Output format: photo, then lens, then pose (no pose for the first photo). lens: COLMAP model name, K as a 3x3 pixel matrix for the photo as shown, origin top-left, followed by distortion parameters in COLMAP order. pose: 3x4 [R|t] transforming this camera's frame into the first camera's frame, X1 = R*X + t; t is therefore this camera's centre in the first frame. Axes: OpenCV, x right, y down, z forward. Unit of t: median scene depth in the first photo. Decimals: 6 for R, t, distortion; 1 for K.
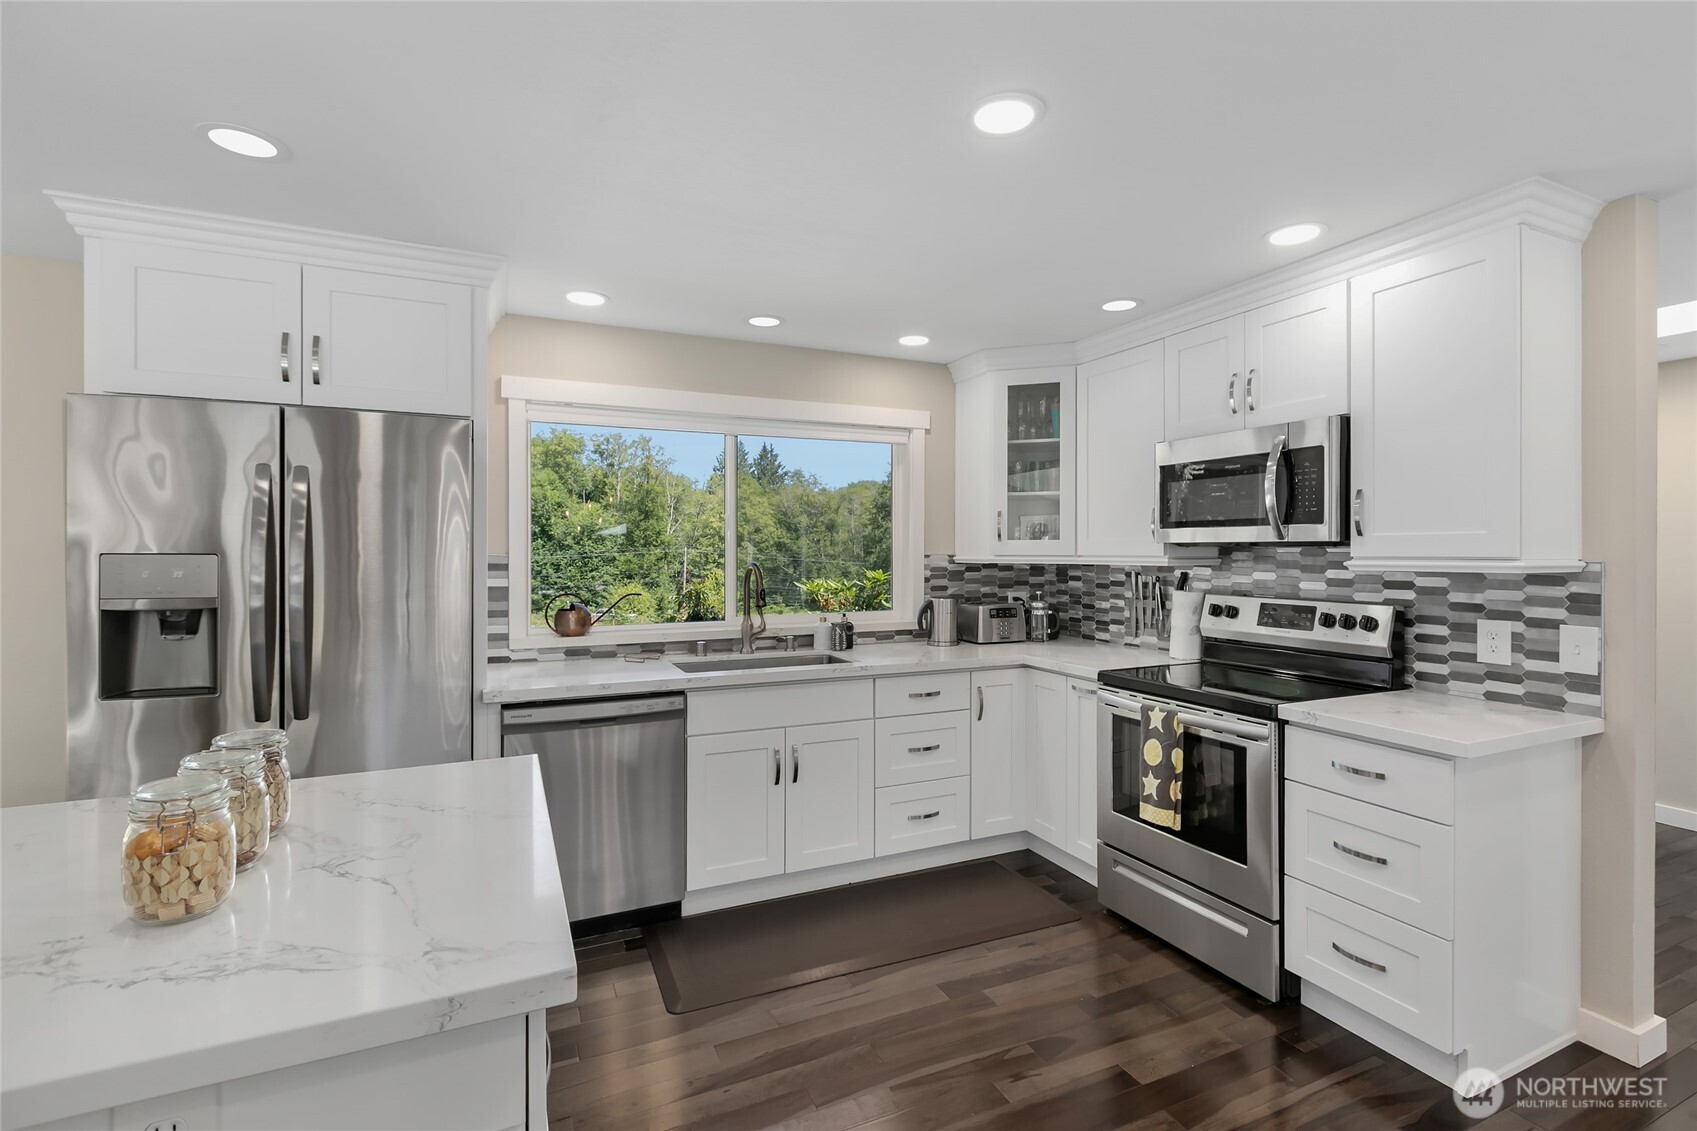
lens RADIAL K [[778.8, 0, 848.5], [0, 778.8, 565.5], [0, 0, 1]] dist [0.002944, 0.000489]
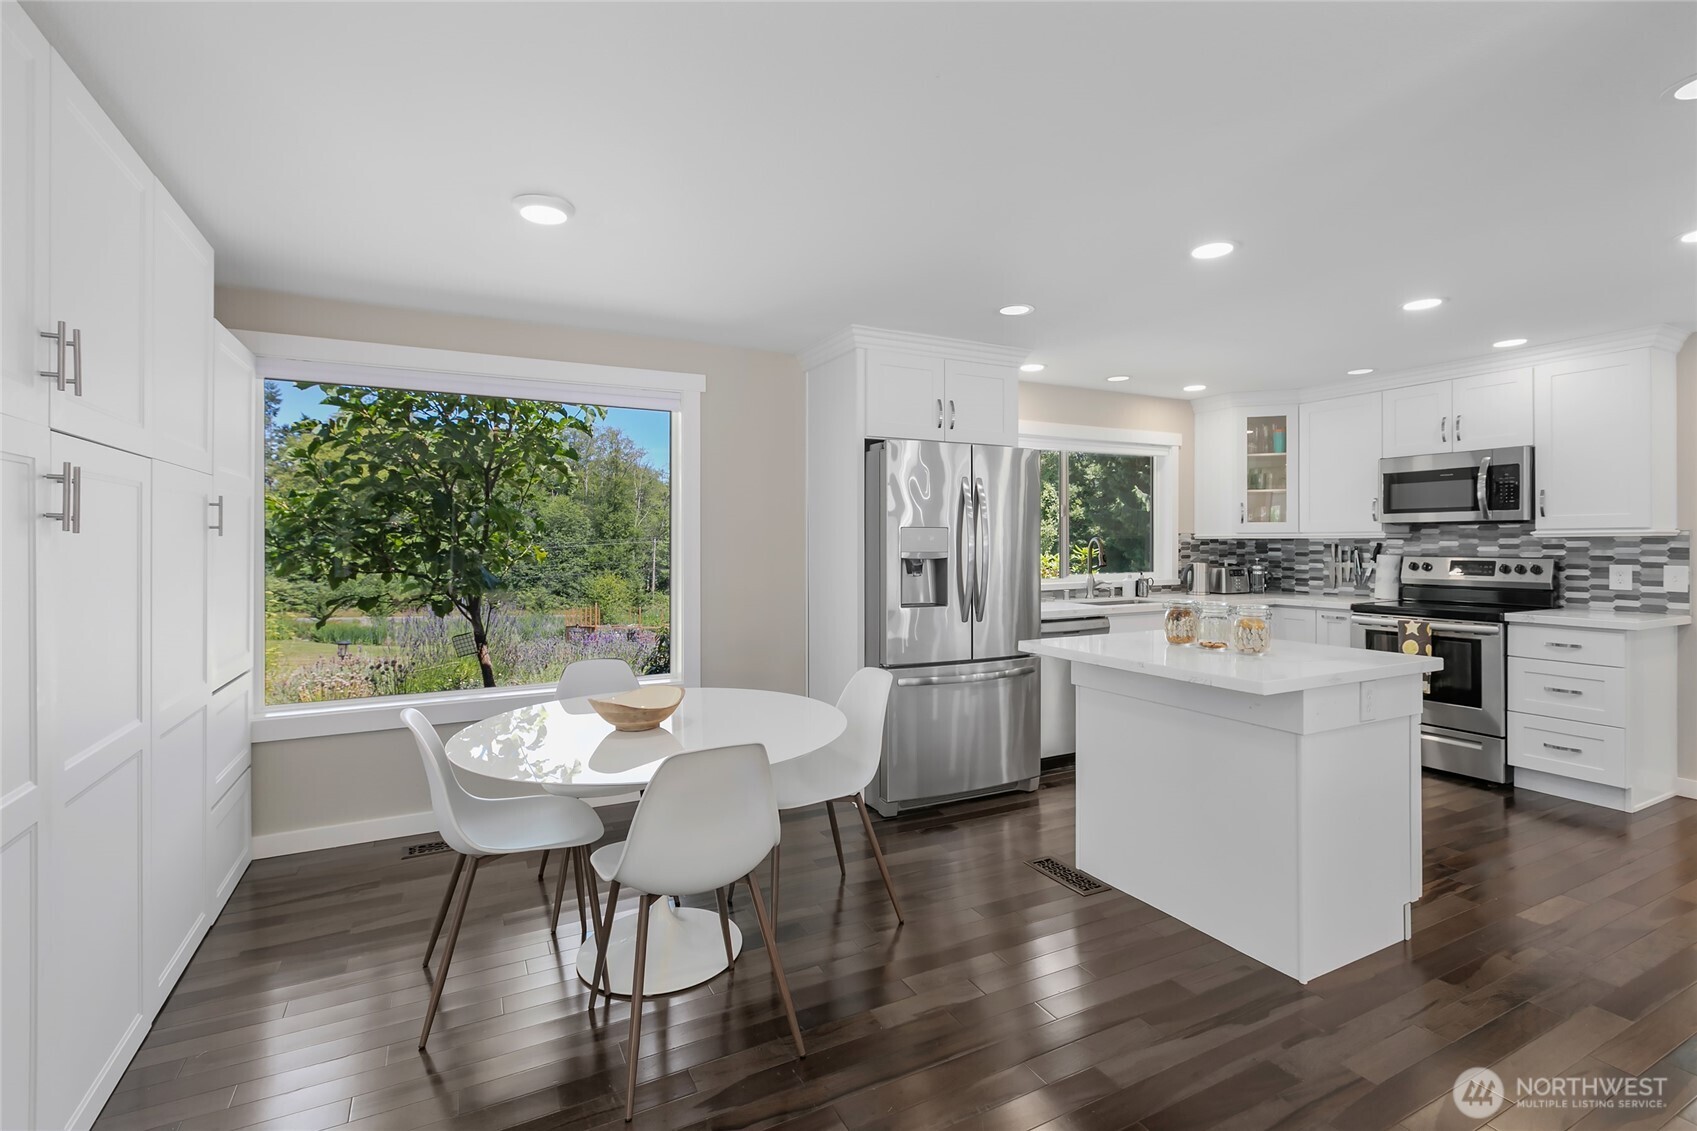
lens RADIAL K [[755.6, 0, 842.1], [0, 755.6, 557.7], [0, 0, 1]] dist [0.019287, -0.009014]
pose [[0.999291, -0.004132, 0.037430, -0.854296], [0.004047, 0.999989, 0.002350, 0.037942], [-0.037439, -0.002196, 0.999297, -0.558453]]
